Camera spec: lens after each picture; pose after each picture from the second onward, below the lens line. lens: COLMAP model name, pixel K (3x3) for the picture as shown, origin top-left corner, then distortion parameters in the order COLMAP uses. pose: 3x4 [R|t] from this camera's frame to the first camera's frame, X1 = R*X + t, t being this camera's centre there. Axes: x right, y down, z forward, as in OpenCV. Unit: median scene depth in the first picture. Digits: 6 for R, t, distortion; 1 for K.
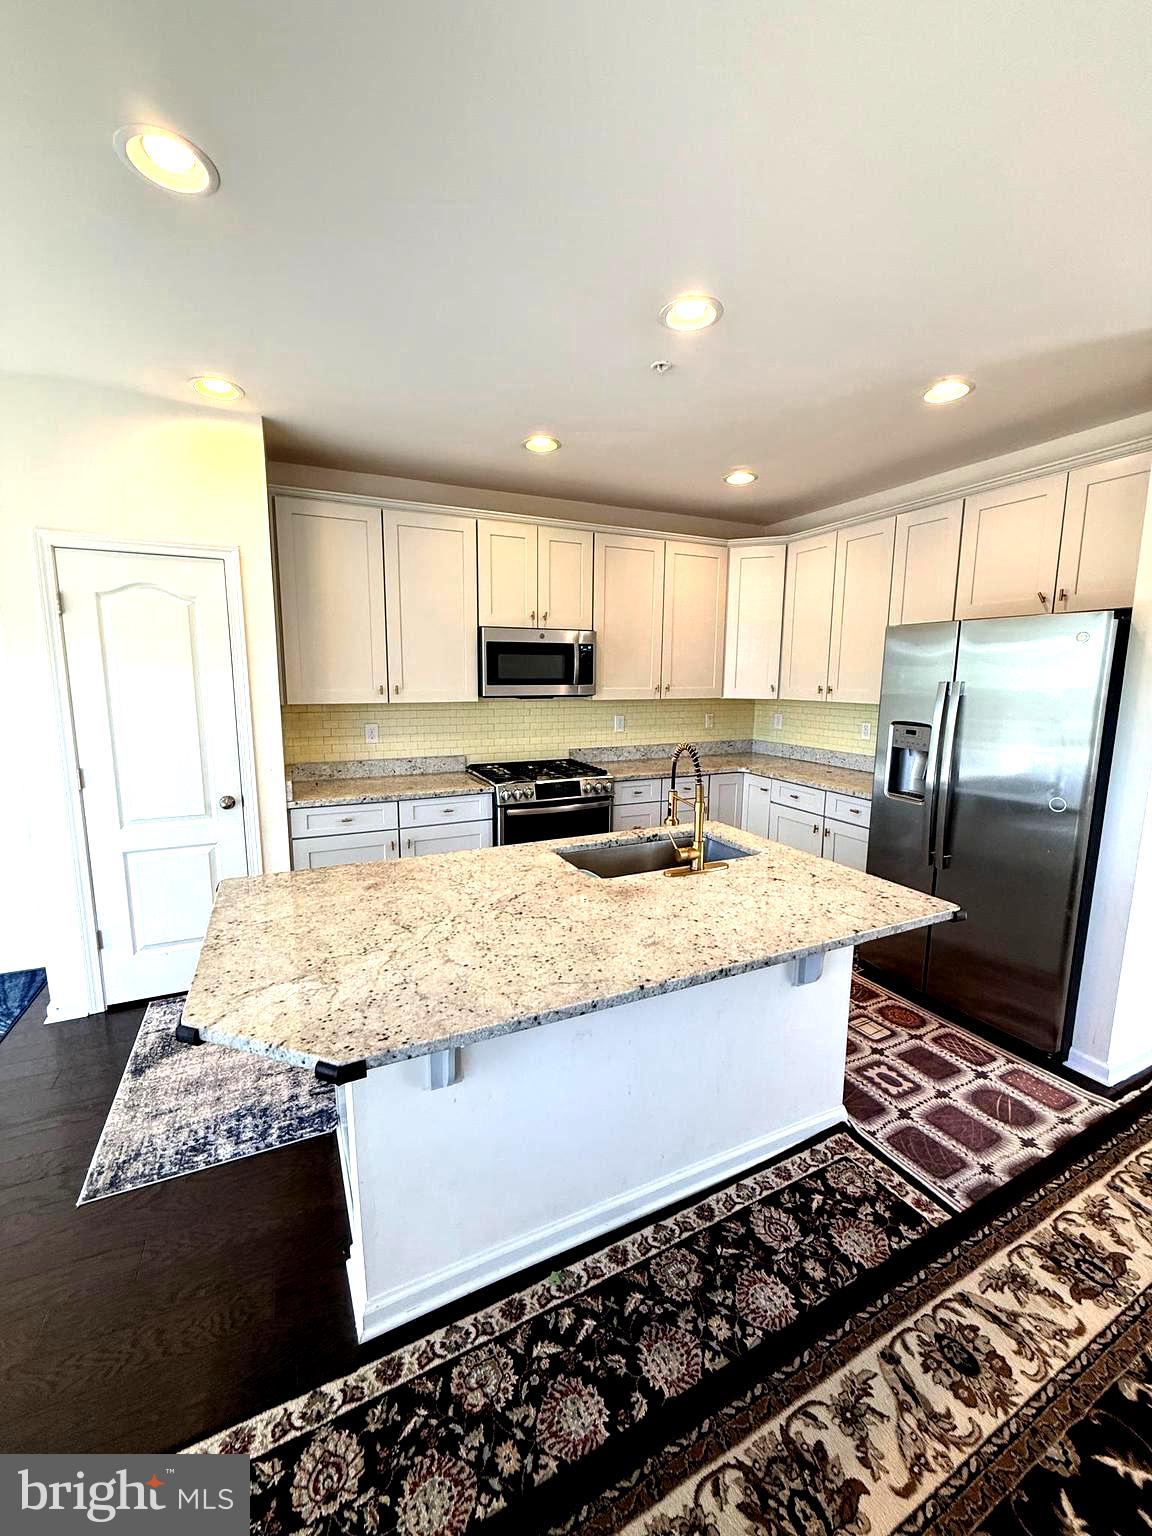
lens RADIAL K [[613.5, 0, 573.3], [0, 613.5, 765.2], [0, 0, 1]] dist [-0.000736, 0.000645]
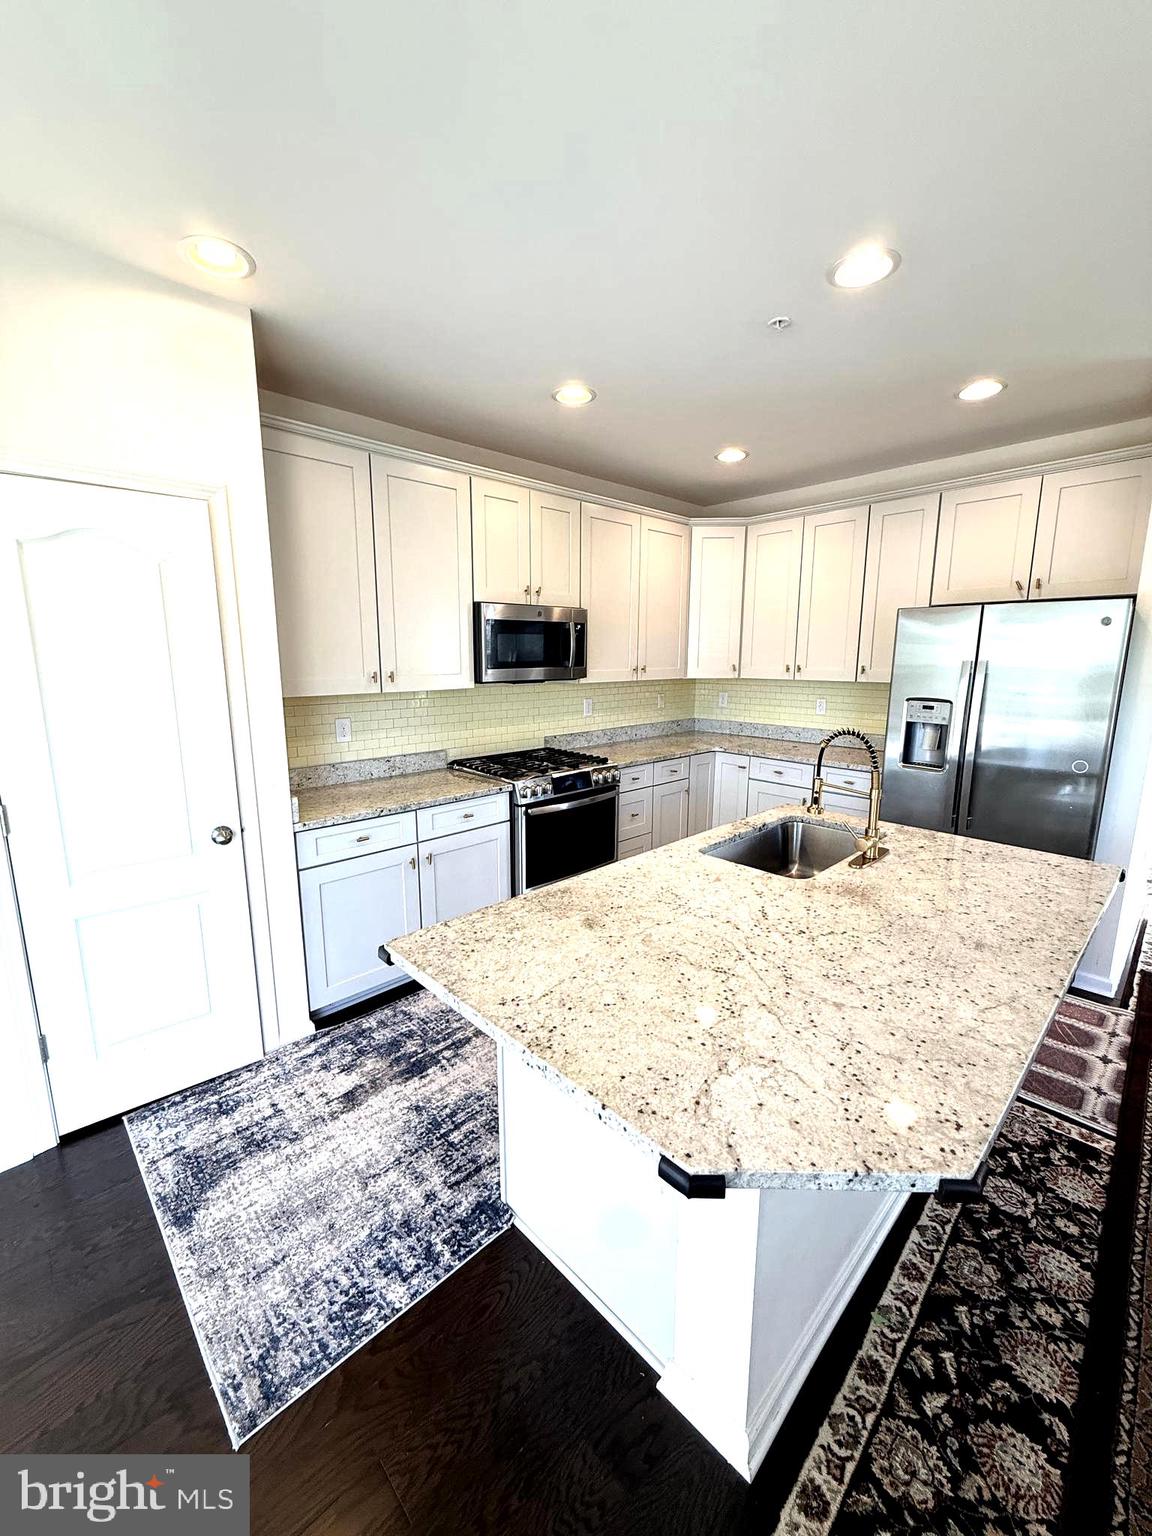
lens RADIAL K [[613.5, 0, 573.5], [0, 613.5, 764.3], [0, 0, 1]] dist [-0.000736, 0.000645]
pose [[0.949517, -0.062650, 0.307396, -0.517290], [0.052560, 0.997776, 0.041005, -0.041315], [-0.309281, -0.022778, 0.950698, 0.213016]]
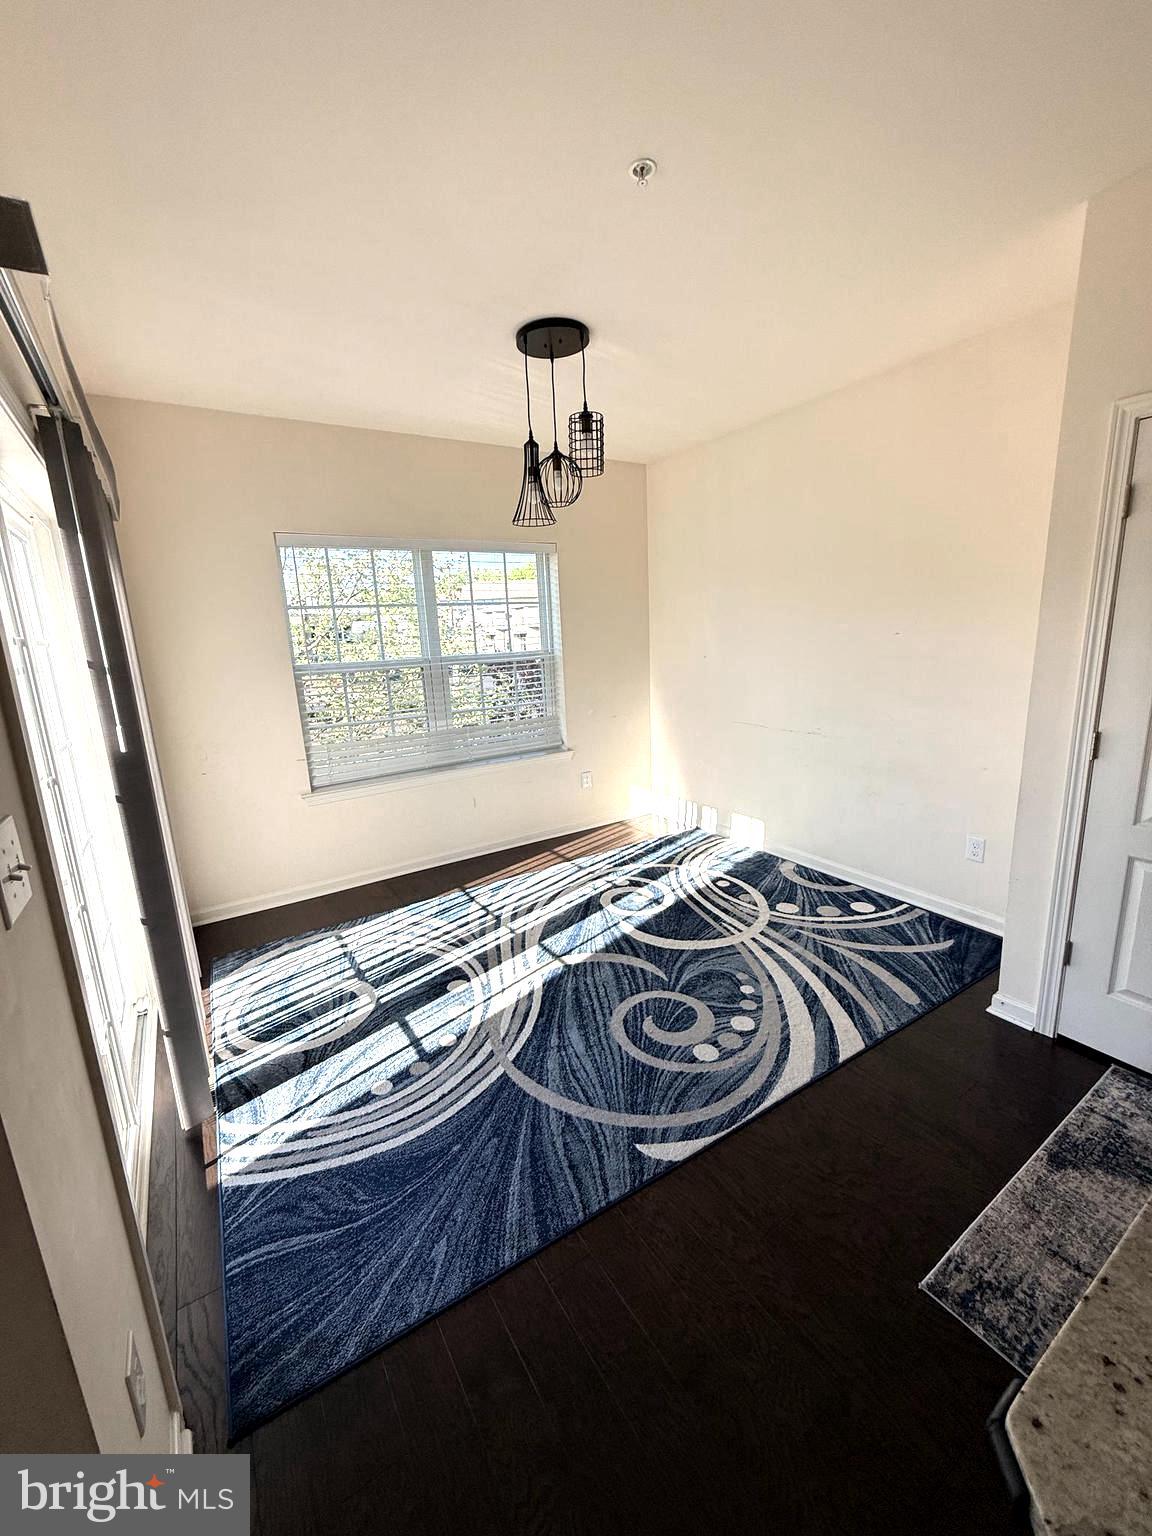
lens RADIAL K [[613.5, 0, 572.1], [0, 613.5, 762.4], [0, 0, 1]] dist [-0.000736, 0.000645]
pose [[0.127213, 0.199028, -0.971702, -0.192572], [-0.101170, 0.977156, 0.186900, -0.041028], [0.986702, 0.074531, 0.144442, 0.328975]]
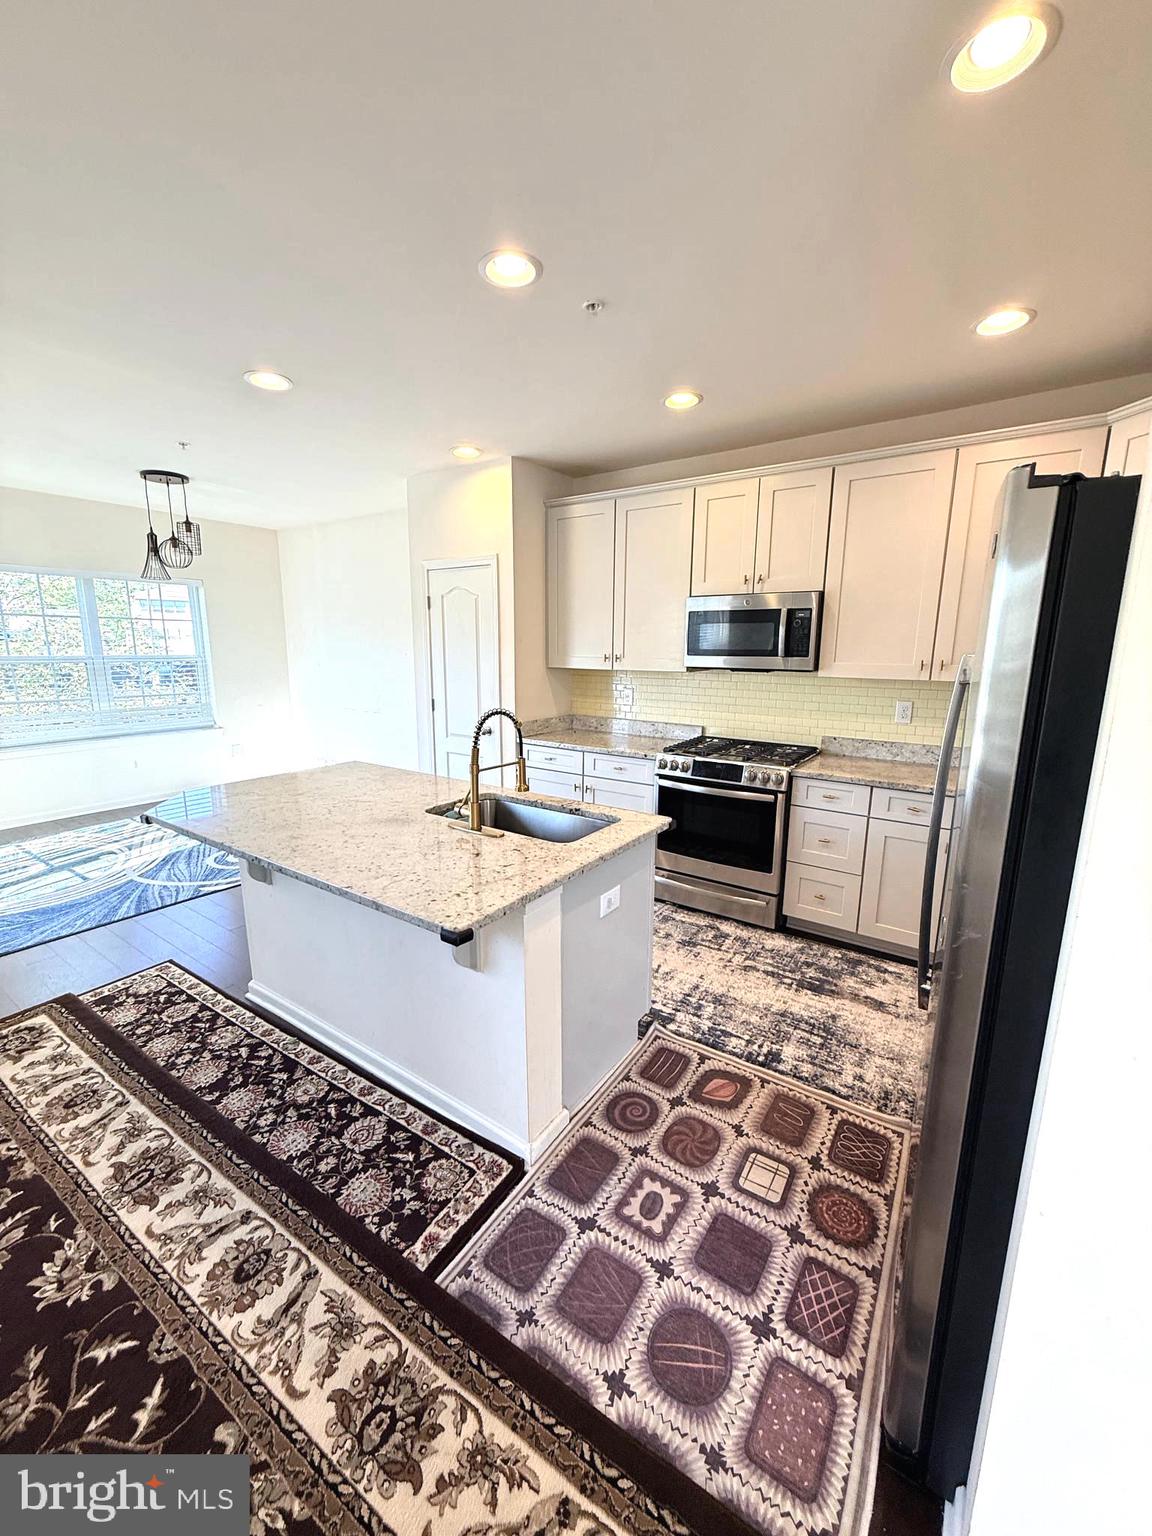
lens RADIAL K [[613.5, 0, 571.6], [0, 613.5, 763.4], [0, 0, 1]] dist [-0.000736, 0.000645]
pose [[0.496133, 0.165793, -0.852270, 1.112123], [-0.134960, 0.984395, 0.112931, -0.077222], [0.857693, 0.058993, 0.510766, 0.578333]]
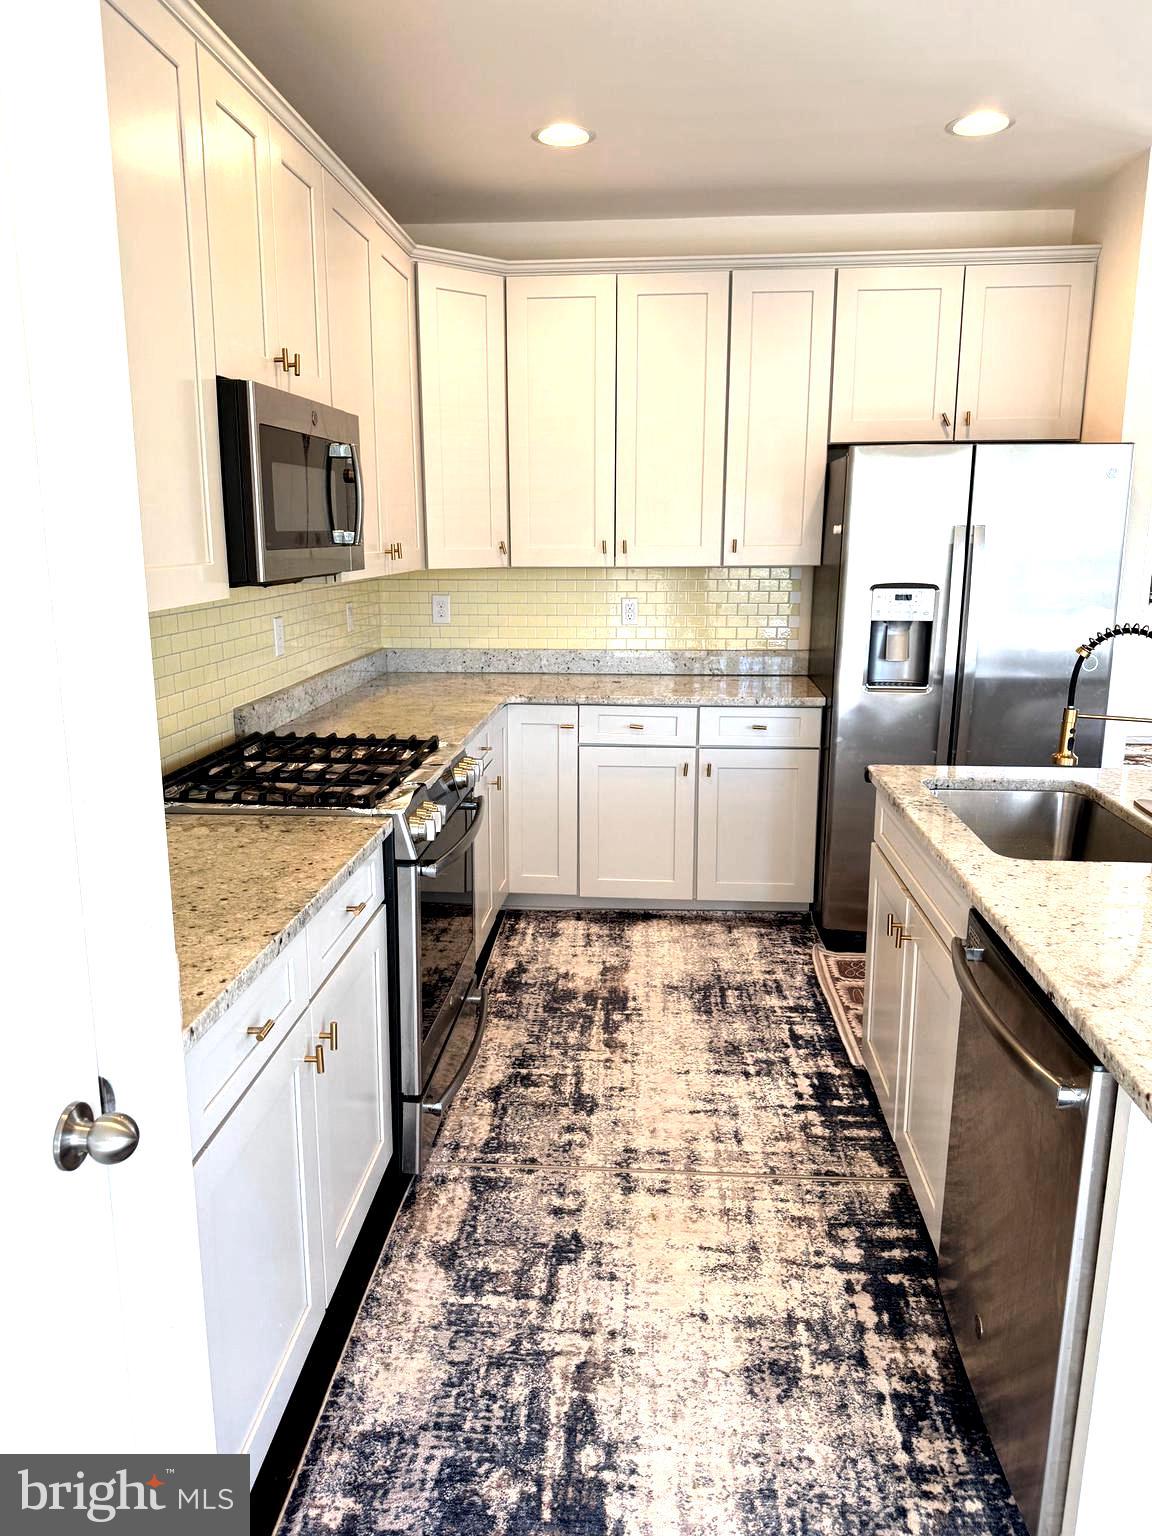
lens RADIAL K [[1100.2, 0, 570.6], [0, 1100.2, 777.1], [0, 0, 1]] dist [0.033986, -0.028082]
pose [[0.497761, -0.198094, 0.844389, -1.062486], [0.134017, 0.979442, 0.150775, -0.127568], [-0.856898, 0.038113, 0.514076, 0.901296]]
